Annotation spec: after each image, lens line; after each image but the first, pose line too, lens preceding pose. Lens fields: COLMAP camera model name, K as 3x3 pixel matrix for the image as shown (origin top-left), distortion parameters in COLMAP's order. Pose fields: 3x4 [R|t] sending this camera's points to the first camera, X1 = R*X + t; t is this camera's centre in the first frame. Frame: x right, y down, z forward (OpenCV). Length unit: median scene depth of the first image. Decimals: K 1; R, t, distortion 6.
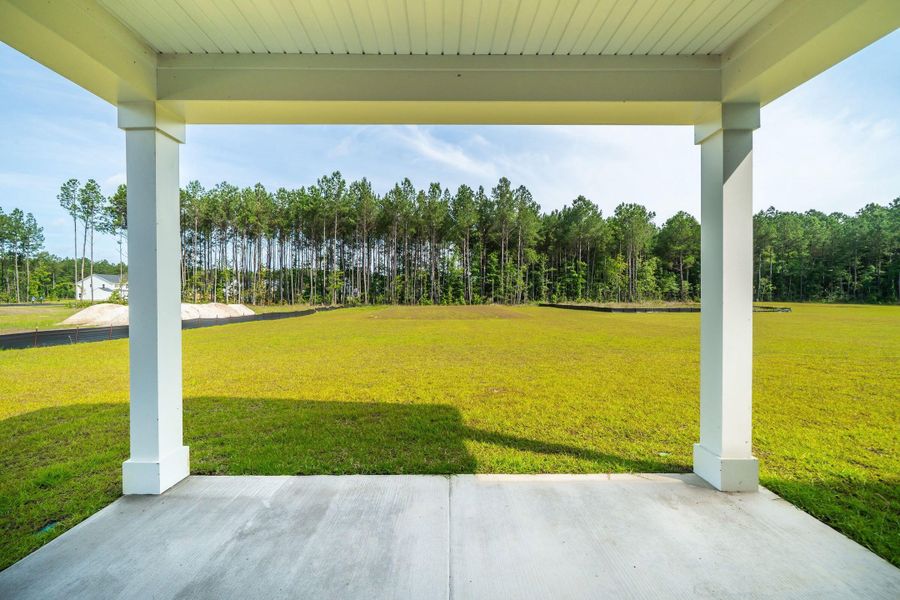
lens RADIAL K [[352.0, 0, 441.0], [0, 352.0, 298.8], [0, 0, 1]] dist [-0.009530, 0.000114]
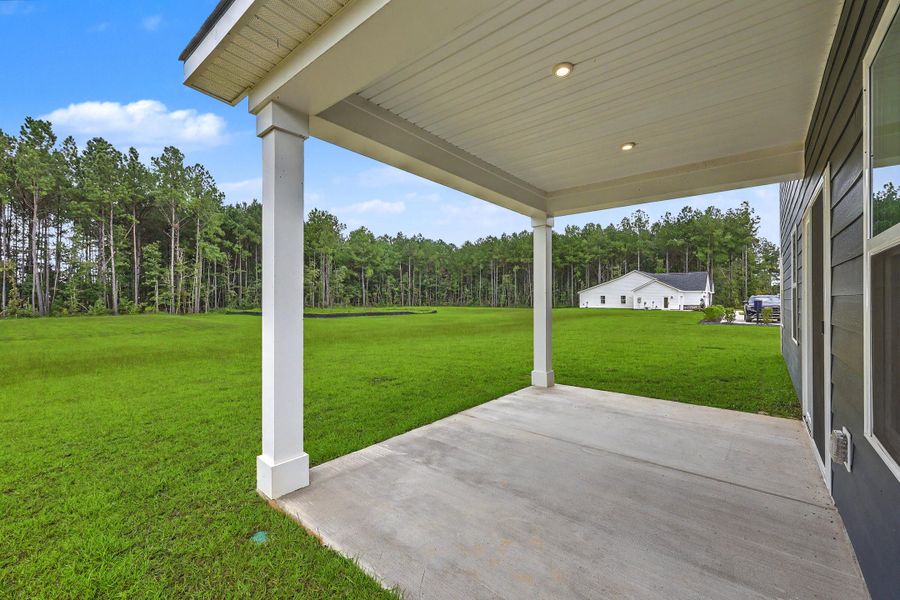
lens RADIAL K [[399.7, 0, 450.5], [0, 399.7, 295.0], [0, 0, 1]] dist [0.012270, 0.000690]
pose [[0.620425, 0.014623, 0.784129, -0.137509], [0.007594, 0.999667, -0.024651, 0.002106], [-0.784229, 0.021249, 0.620108, -0.008540]]
